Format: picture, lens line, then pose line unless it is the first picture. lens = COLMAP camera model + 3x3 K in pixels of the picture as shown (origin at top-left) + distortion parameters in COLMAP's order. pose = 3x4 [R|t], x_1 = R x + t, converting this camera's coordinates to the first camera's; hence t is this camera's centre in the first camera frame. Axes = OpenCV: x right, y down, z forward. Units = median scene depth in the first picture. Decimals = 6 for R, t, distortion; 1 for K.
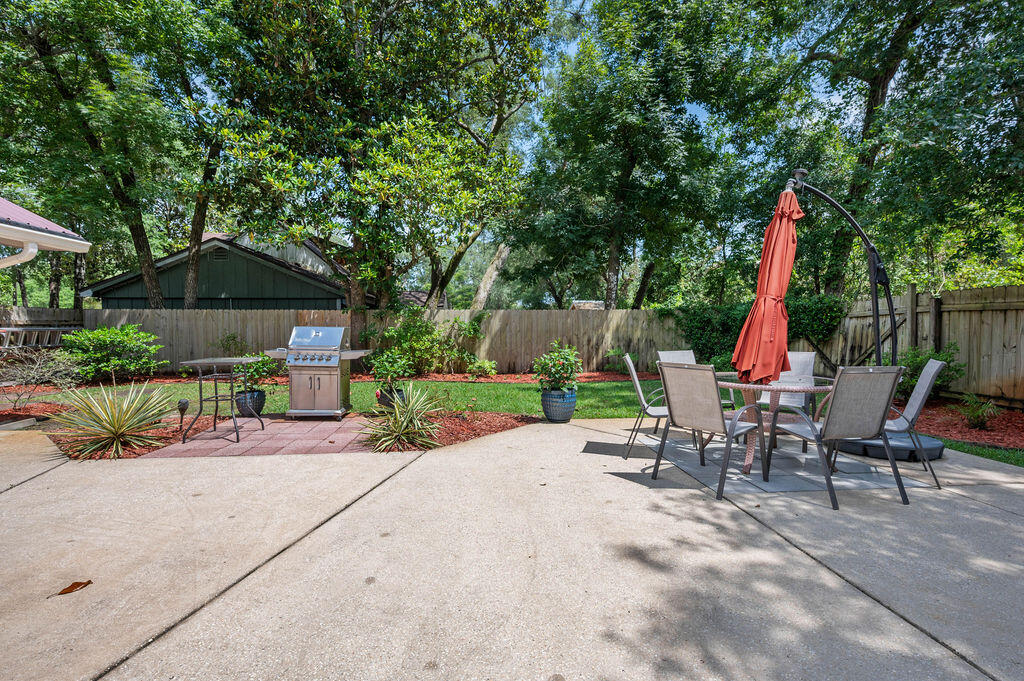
lens RADIAL K [[471.5, 0, 509.4], [0, 471.5, 333.5], [0, 0, 1]] dist [-0.005493, -0.000077]
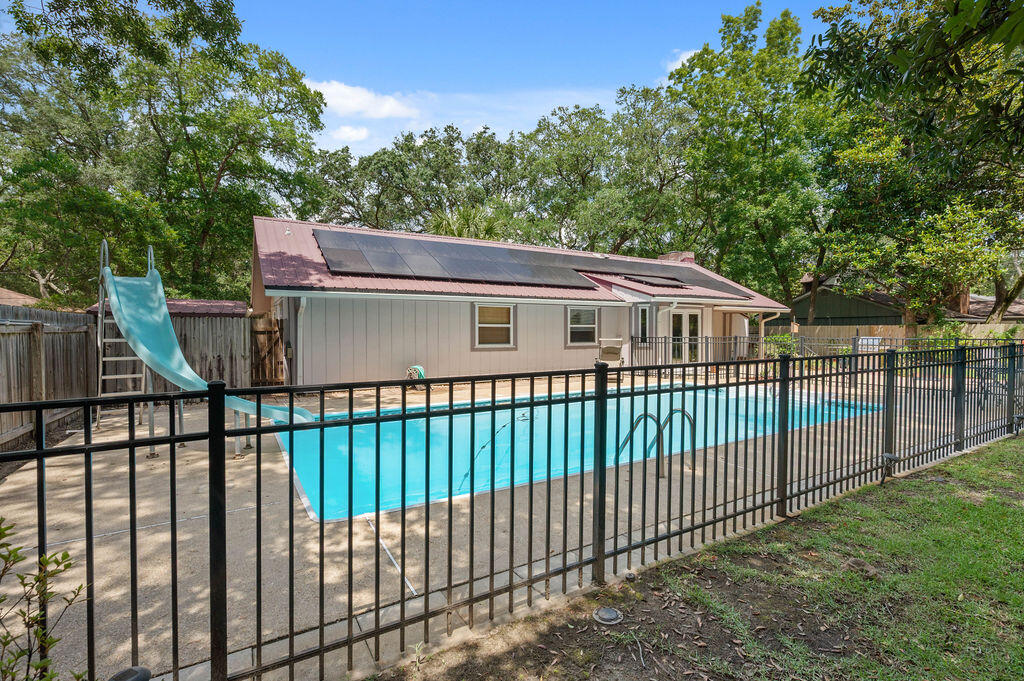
lens RADIAL K [[471.5, 0, 508.6], [0, 471.5, 337.8], [0, 0, 1]] dist [-0.005493, -0.000077]
pose [[0.485644, 0.015741, -0.874015, 0.469384], [-0.011554, 0.999866, 0.011588, -0.007208], [0.874080, 0.004471, 0.485761, -1.119223]]
